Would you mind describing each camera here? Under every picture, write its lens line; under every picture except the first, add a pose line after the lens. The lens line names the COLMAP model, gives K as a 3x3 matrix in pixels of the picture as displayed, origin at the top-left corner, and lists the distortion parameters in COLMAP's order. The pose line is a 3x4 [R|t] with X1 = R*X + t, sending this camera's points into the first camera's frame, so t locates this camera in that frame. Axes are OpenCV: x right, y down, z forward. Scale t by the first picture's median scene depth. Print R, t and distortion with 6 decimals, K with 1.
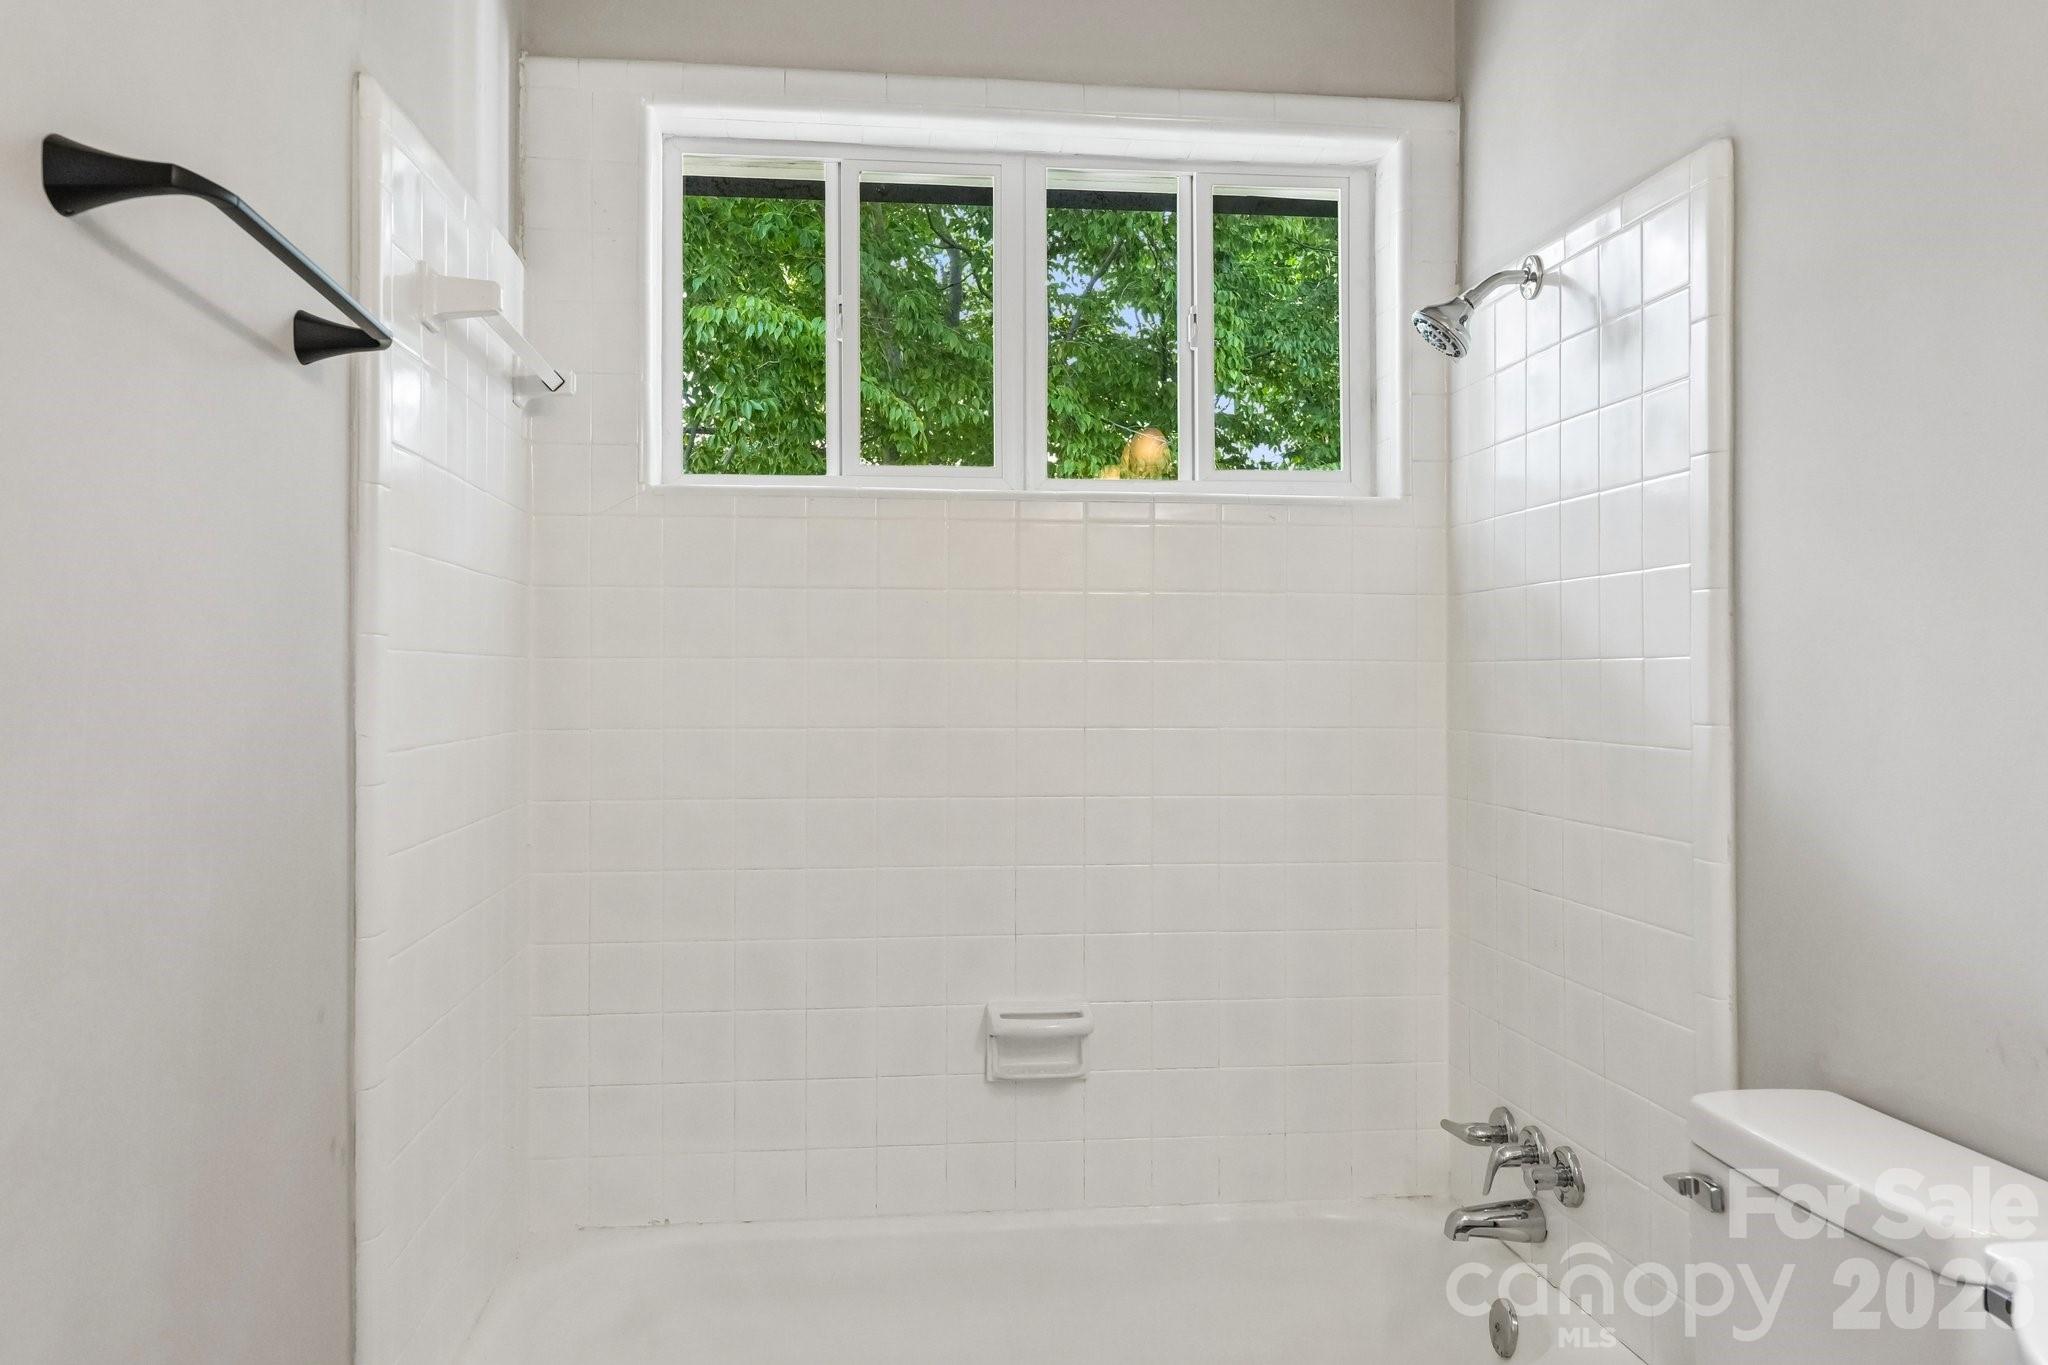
lens RADIAL K [[1524.8, 0, 1037.1], [0, 1524.8, 672.7], [0, 0, 1]] dist [0.010096, -0.003448]
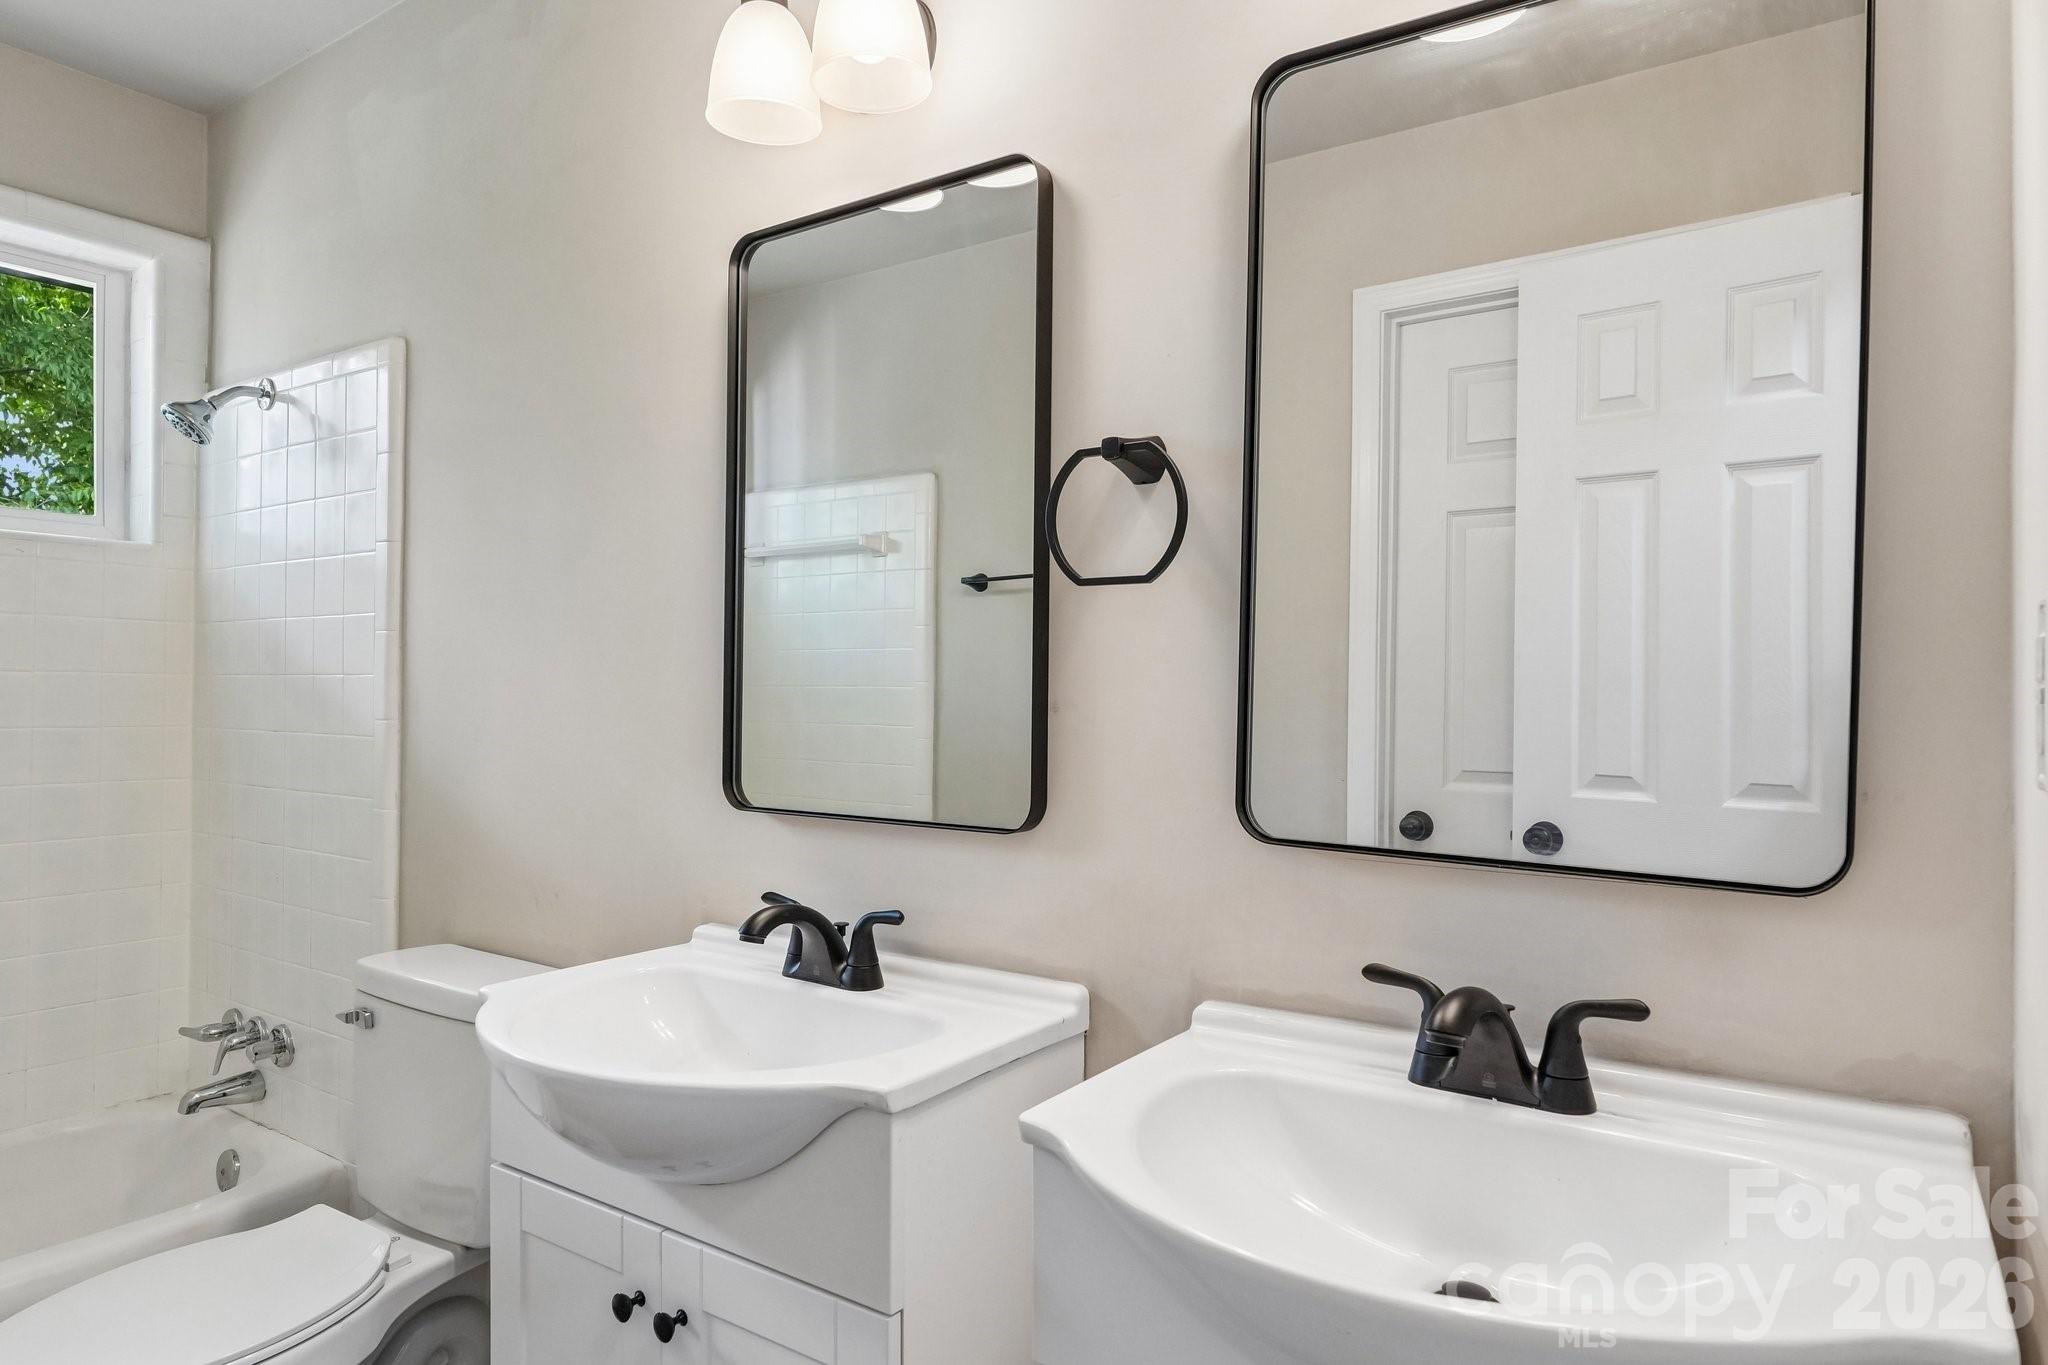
lens RADIAL K [[1214.5, 0, 1020.0], [0, 1214.5, 680.2], [0, 0, 1]] dist [0.003603, 0.000020]
pose [[0.670327, 0.011777, 0.741972, -0.026107], [-0.010897, 0.999922, -0.006027, -0.004210], [-0.741986, -0.004045, 0.670403, -0.213810]]
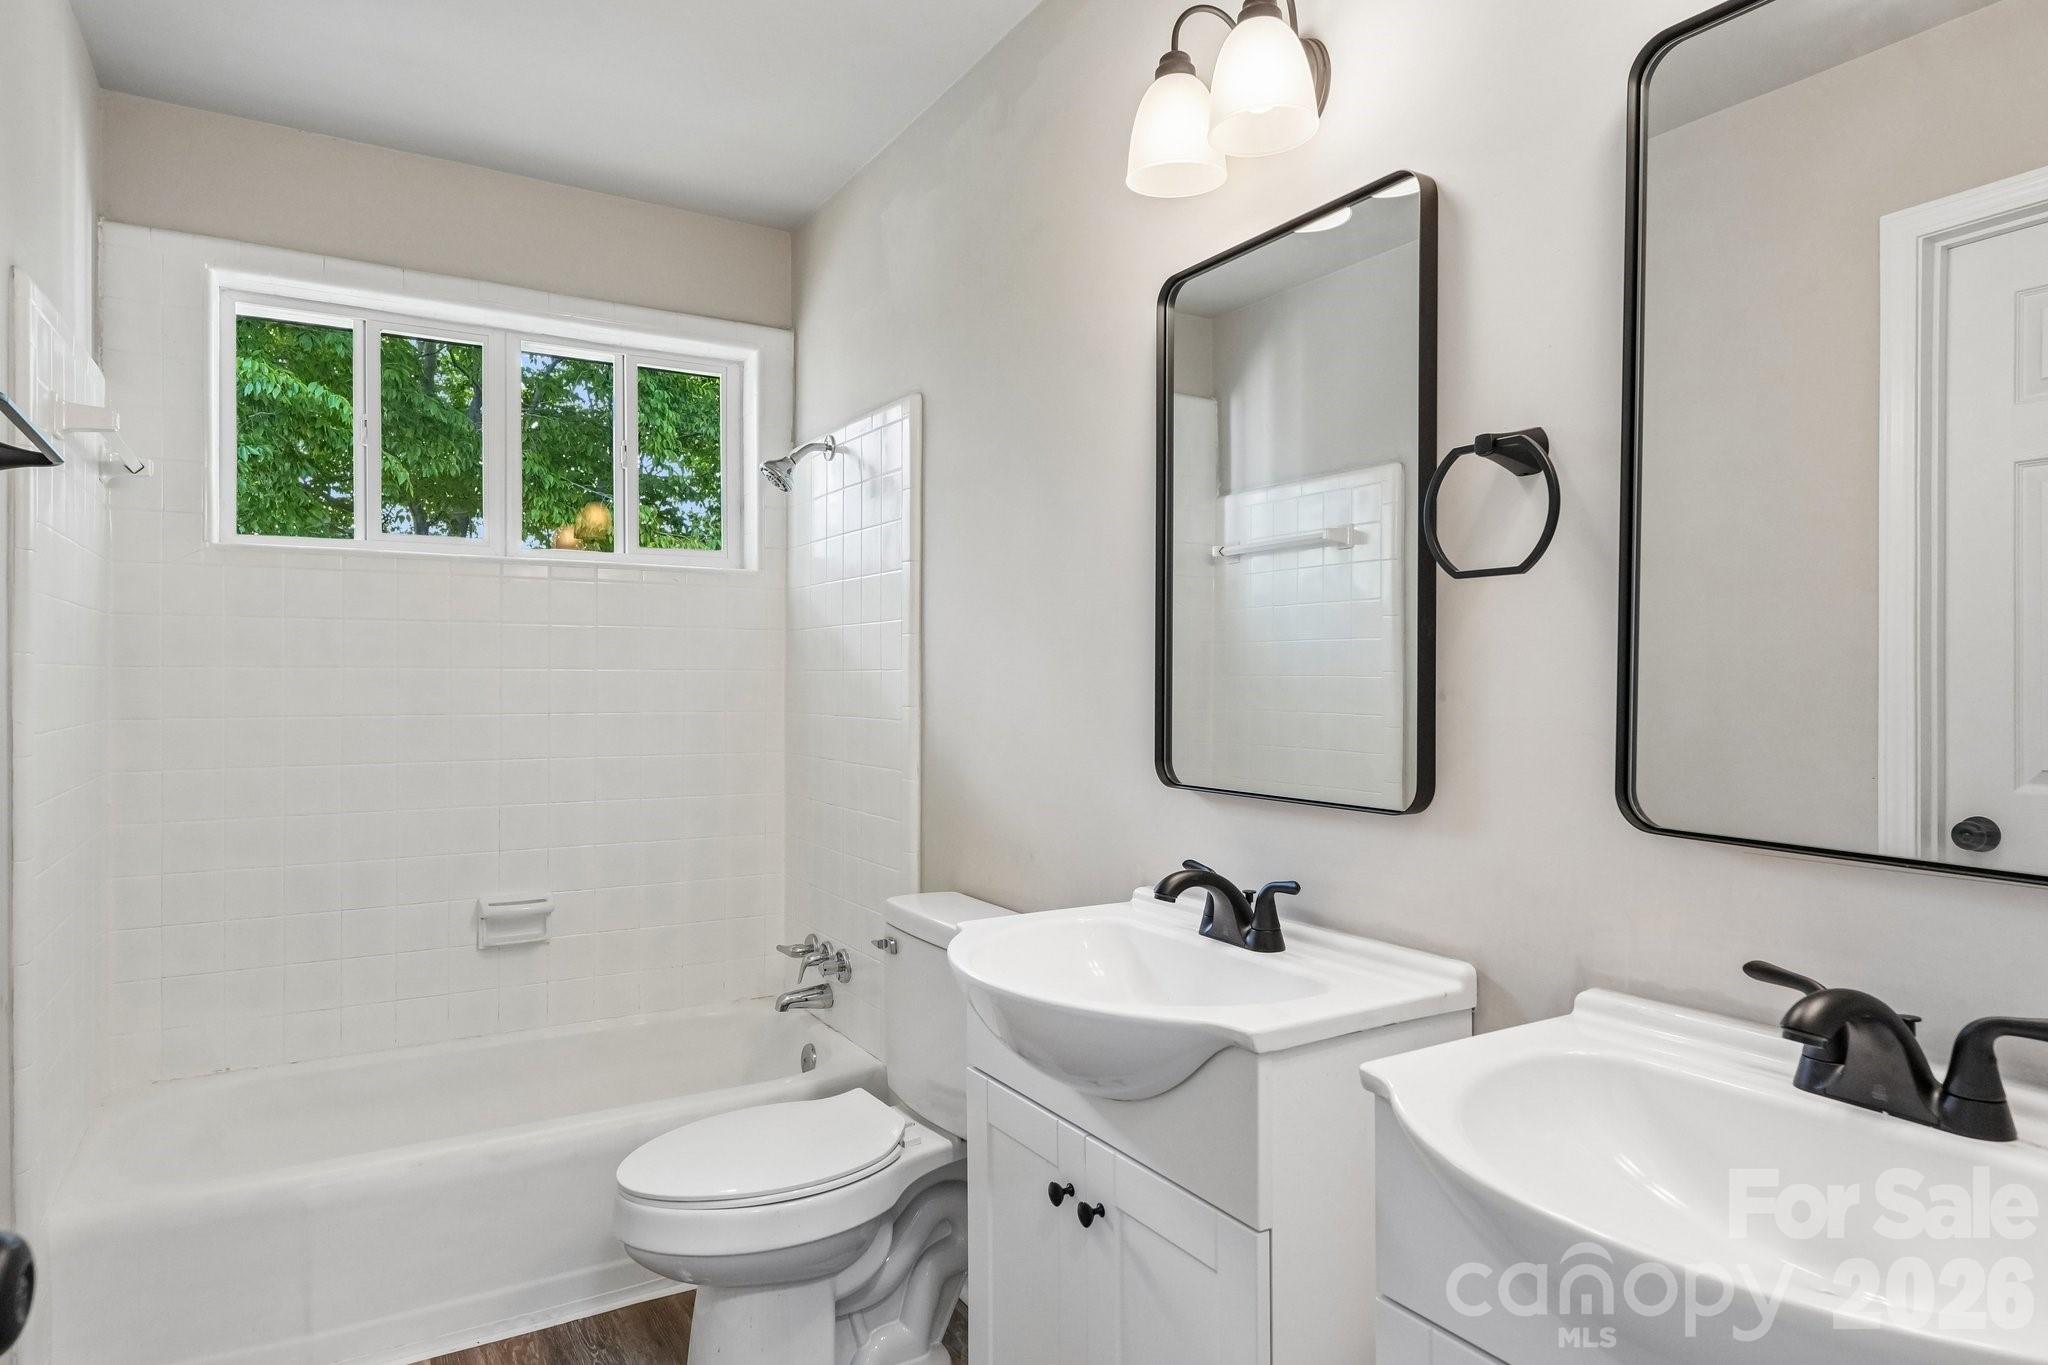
lens RADIAL K [[1214.5, 0, 1022.5], [0, 1214.5, 671.4], [0, 0, 1]] dist [0.003603, 0.000020]
pose [[0.918915, 0.002137, 0.394451, -0.013429], [-0.001576, 0.999997, -0.001748, -0.005542], [-0.394453, 0.000984, 0.918915, -0.318068]]
